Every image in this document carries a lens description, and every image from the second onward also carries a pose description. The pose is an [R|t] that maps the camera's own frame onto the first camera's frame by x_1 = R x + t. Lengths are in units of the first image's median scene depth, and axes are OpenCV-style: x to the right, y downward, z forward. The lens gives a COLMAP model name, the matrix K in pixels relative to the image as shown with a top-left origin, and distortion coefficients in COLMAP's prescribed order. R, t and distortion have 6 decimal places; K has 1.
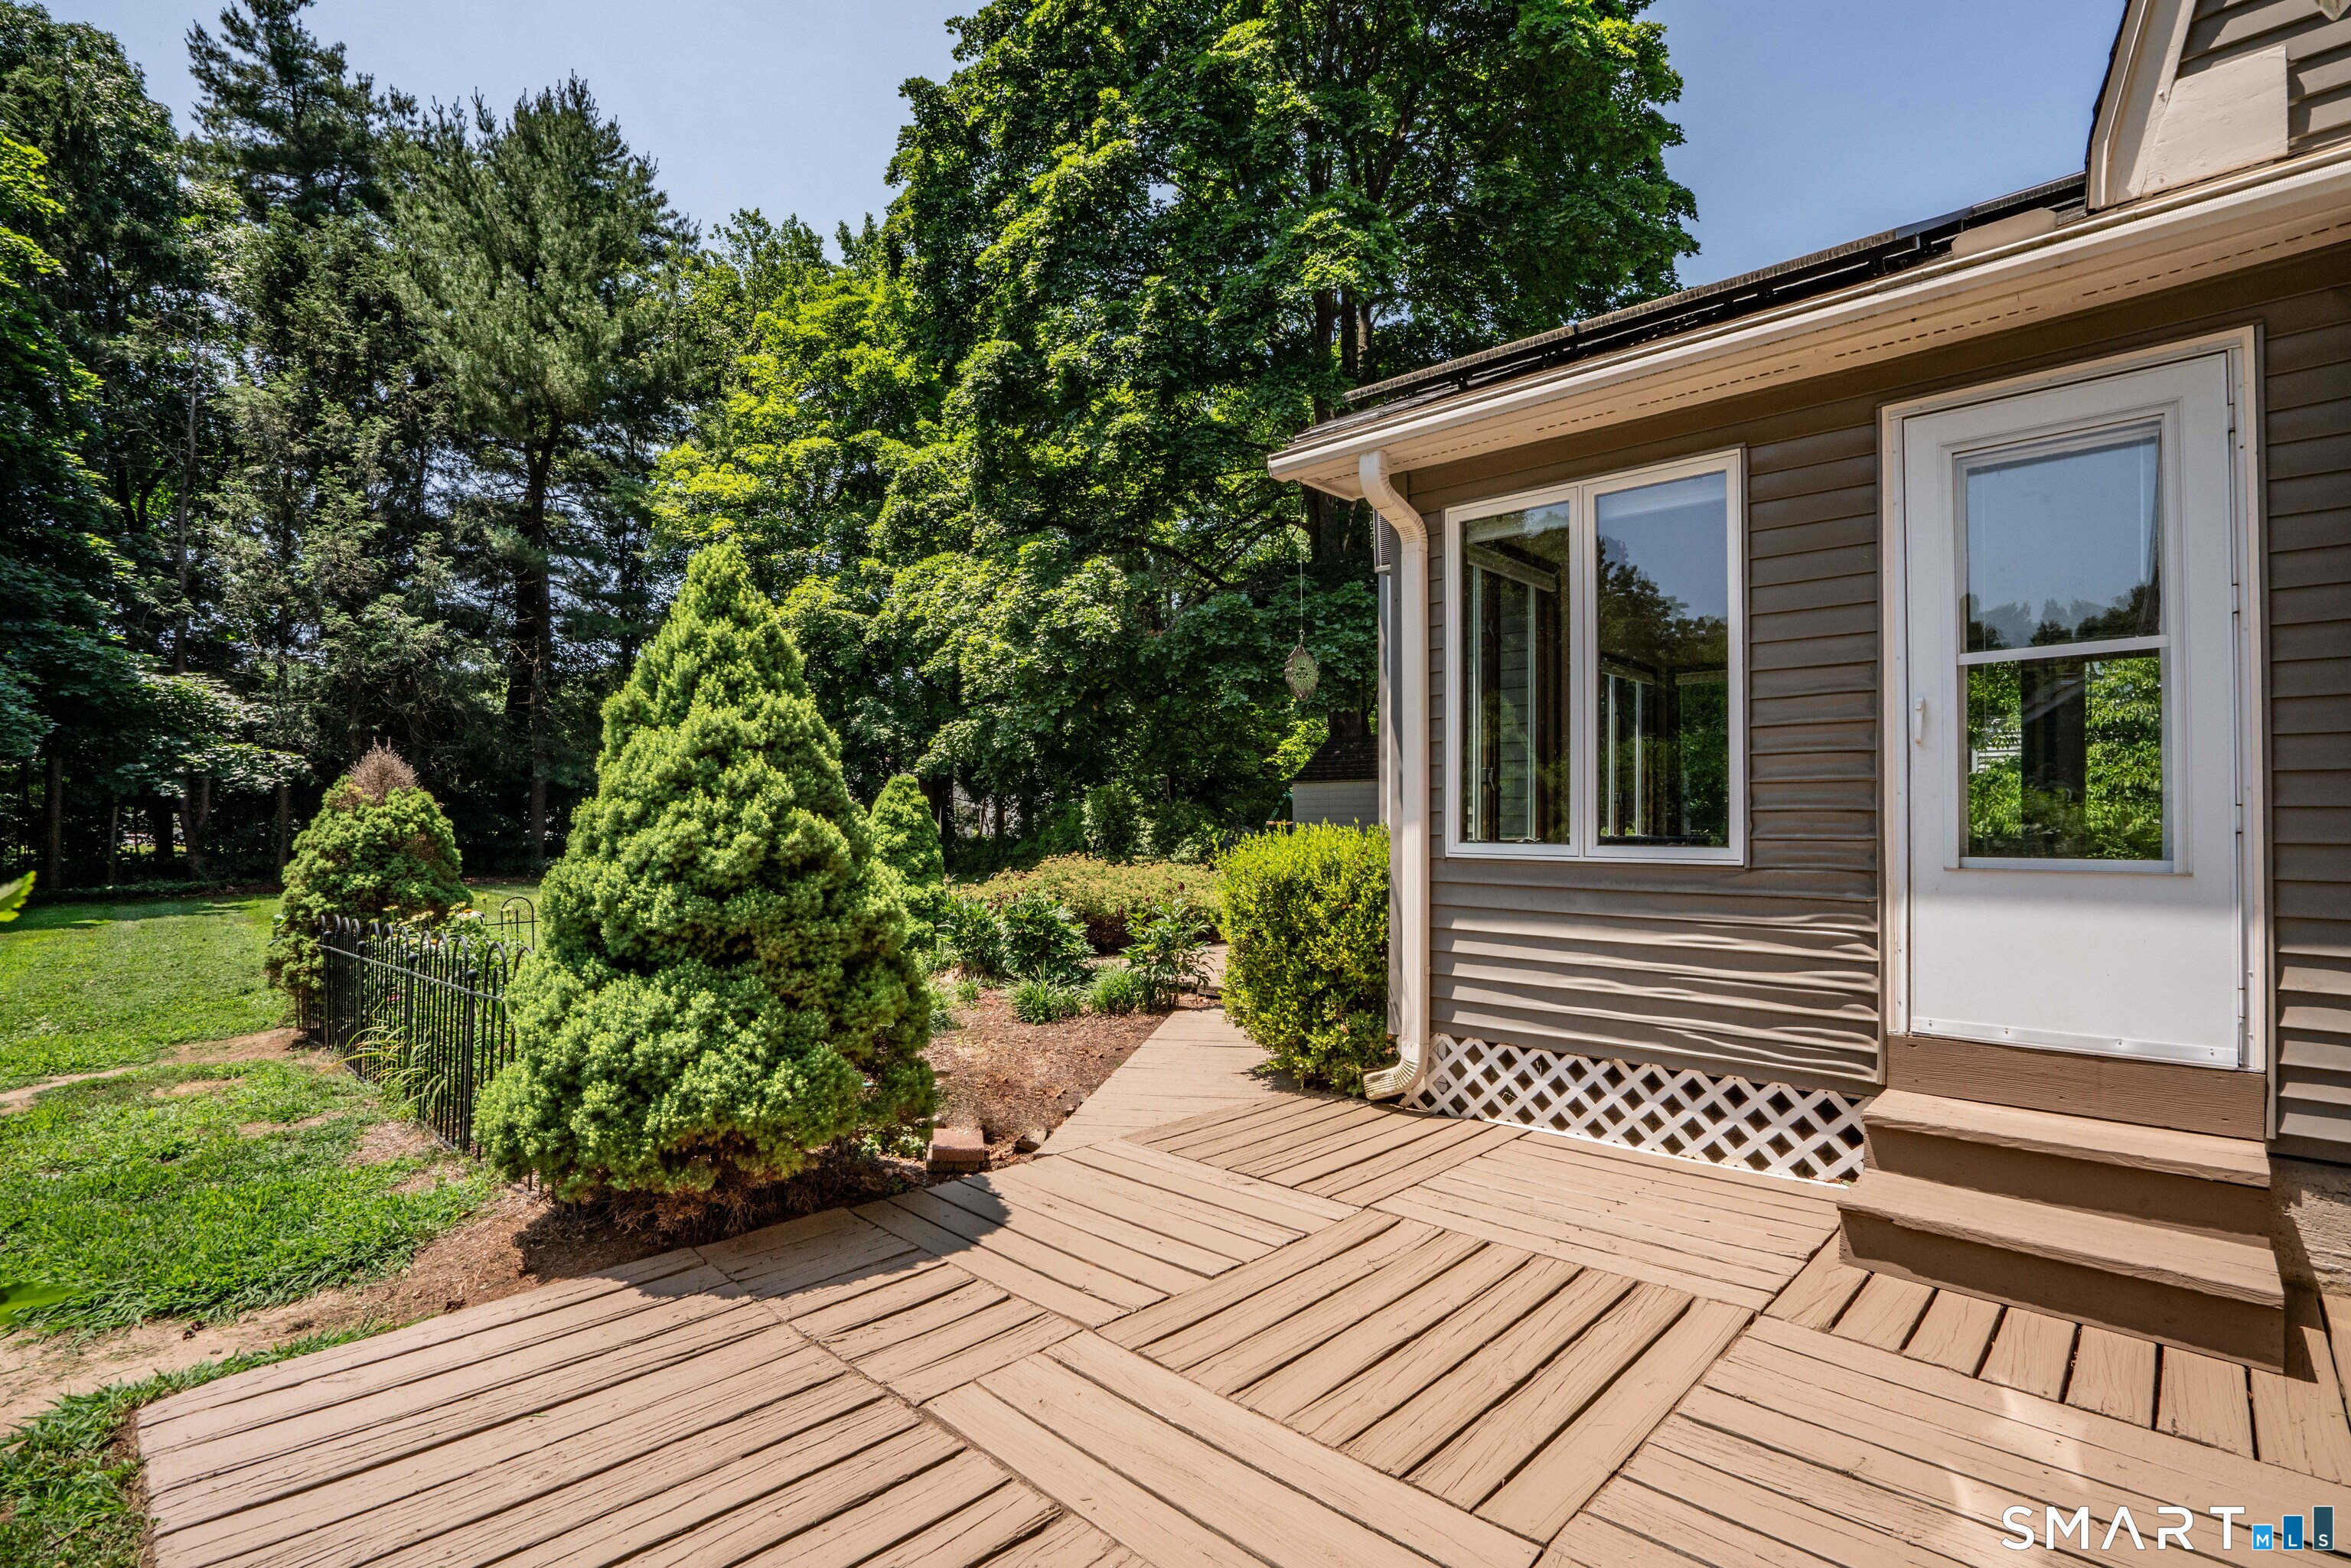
lens RADIAL K [[1169.7, 0, 1175.5], [0, 1169.7, 784.0], [0, 0, 1]] dist [-0.046345, 0.024032]
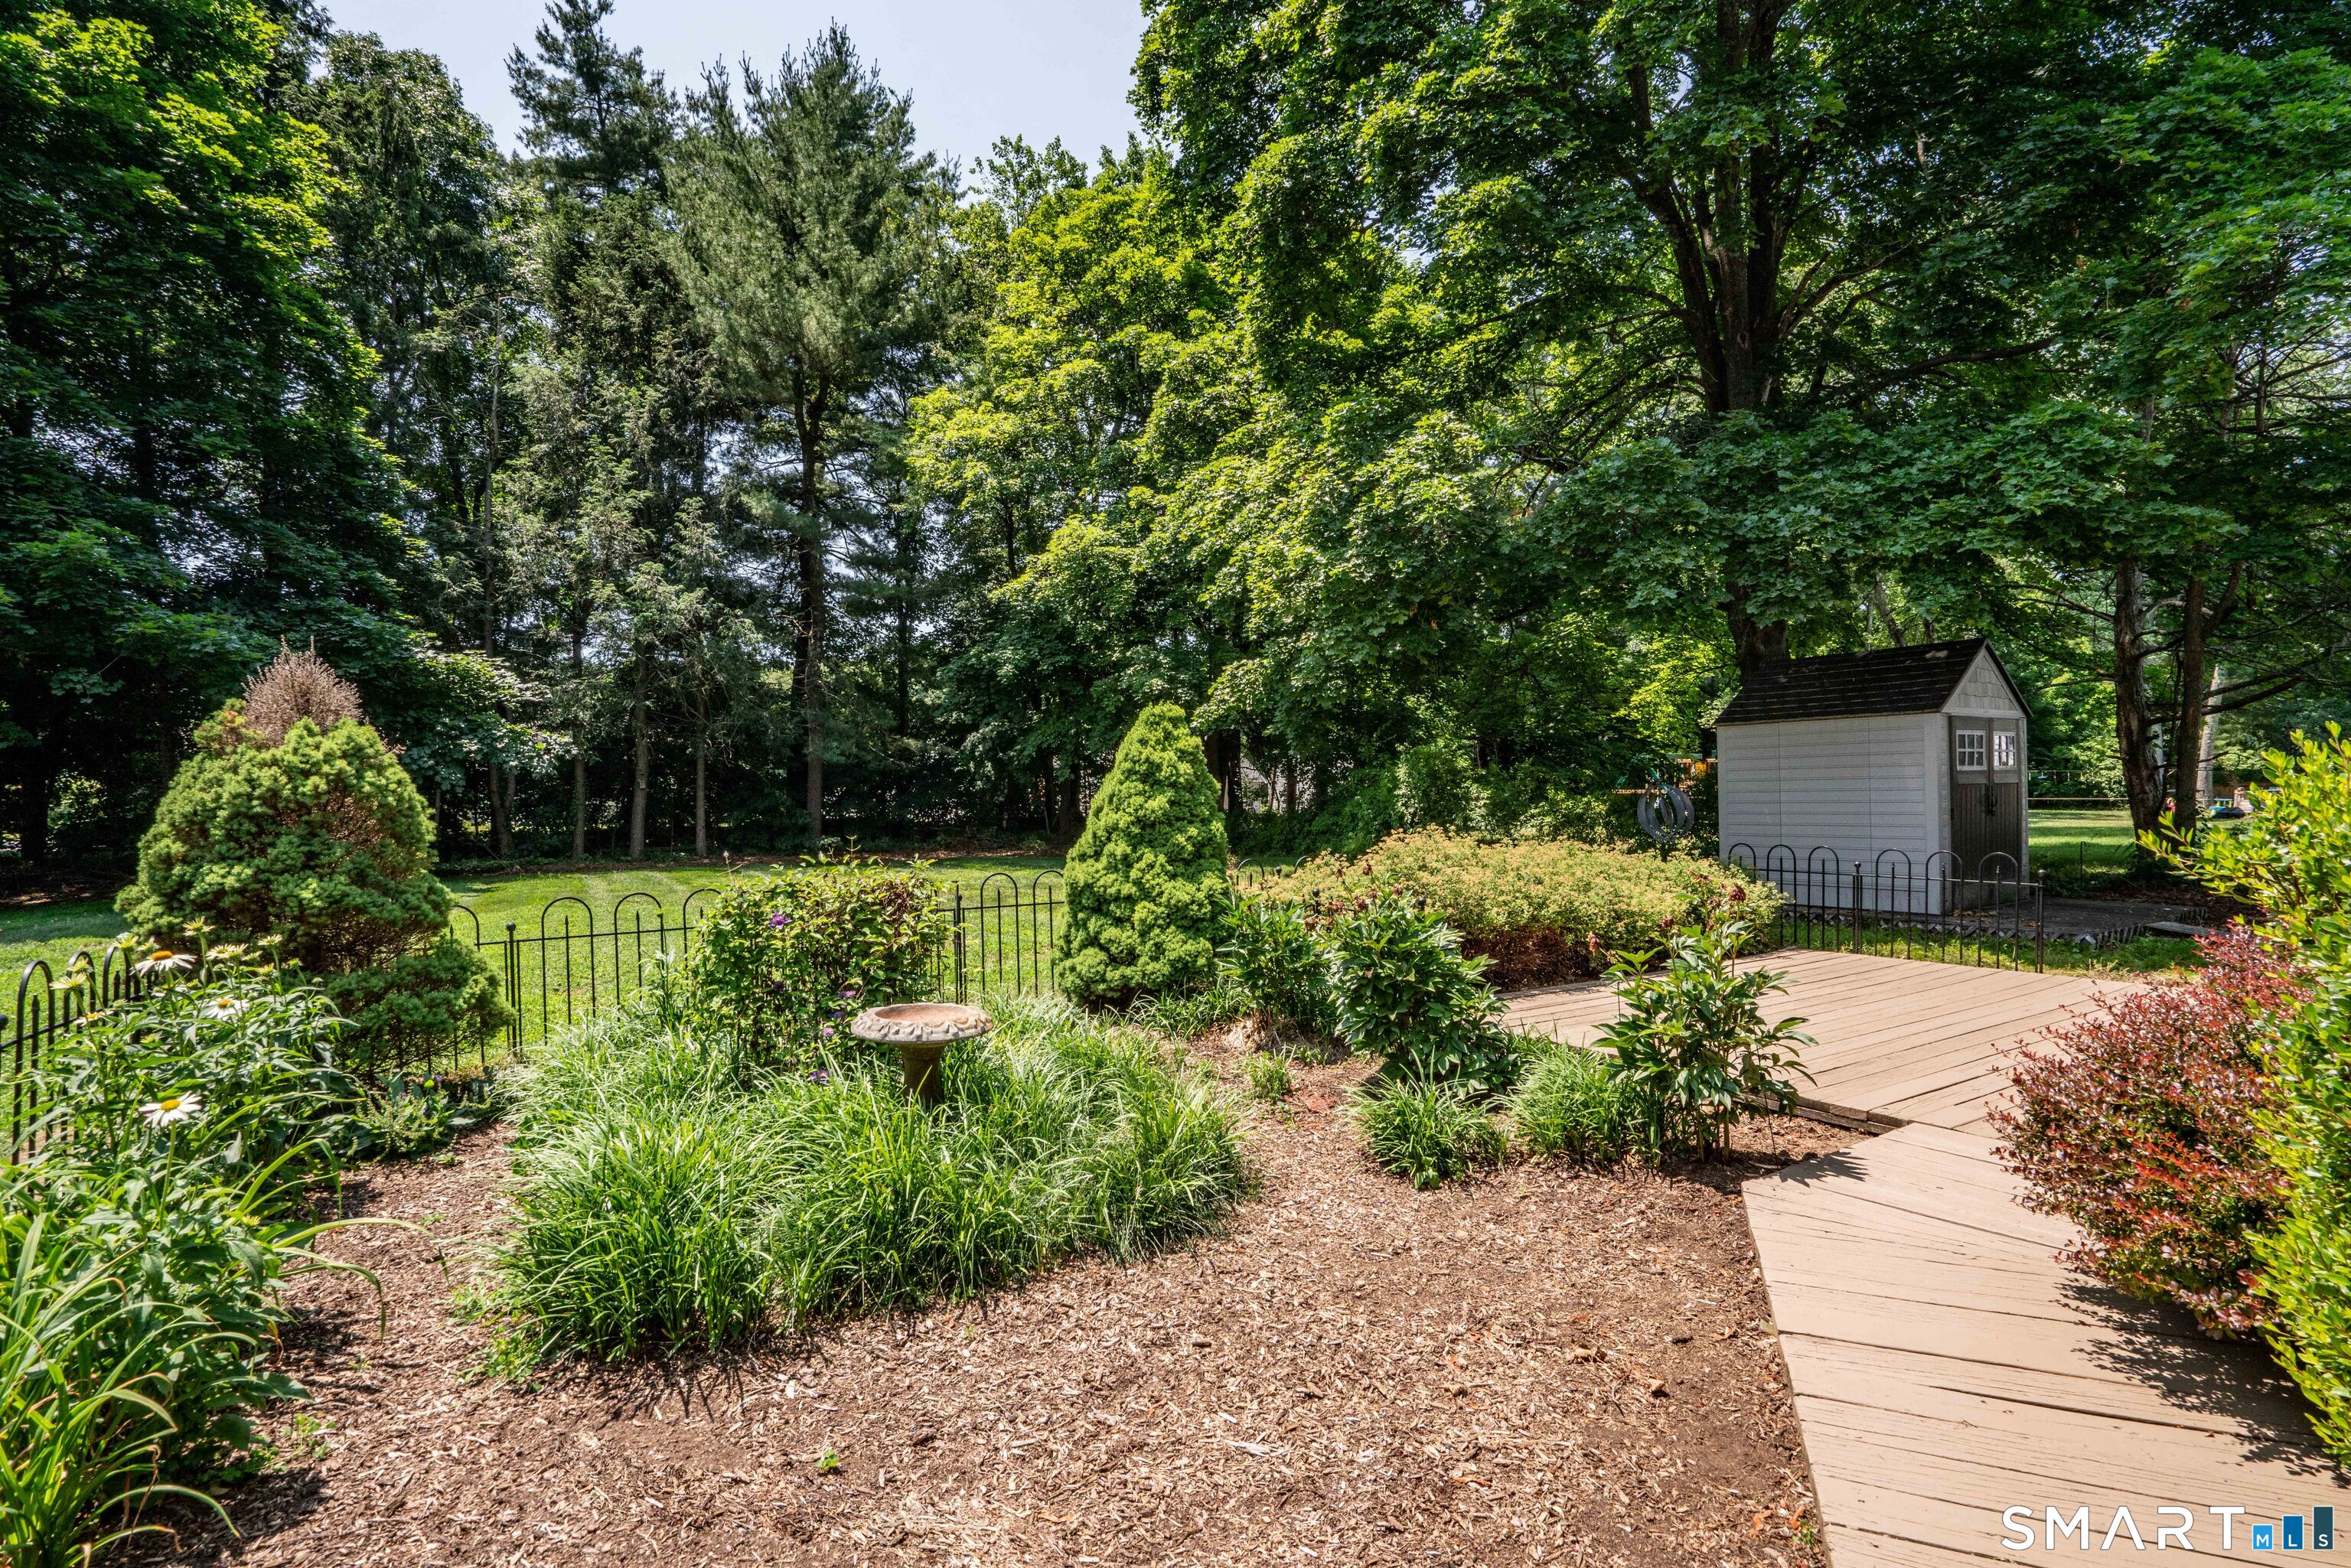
lens RADIAL K [[1169.7, 0, 1175.5], [0, 1169.7, 784.0], [0, 0, 1]] dist [-0.046345, 0.024032]
pose [[0.970433, -0.012672, -0.241036, -0.029982], [0.017247, 0.999709, 0.016878, 0.010207], [0.240752, -0.020536, 0.970369, 0.156398]]
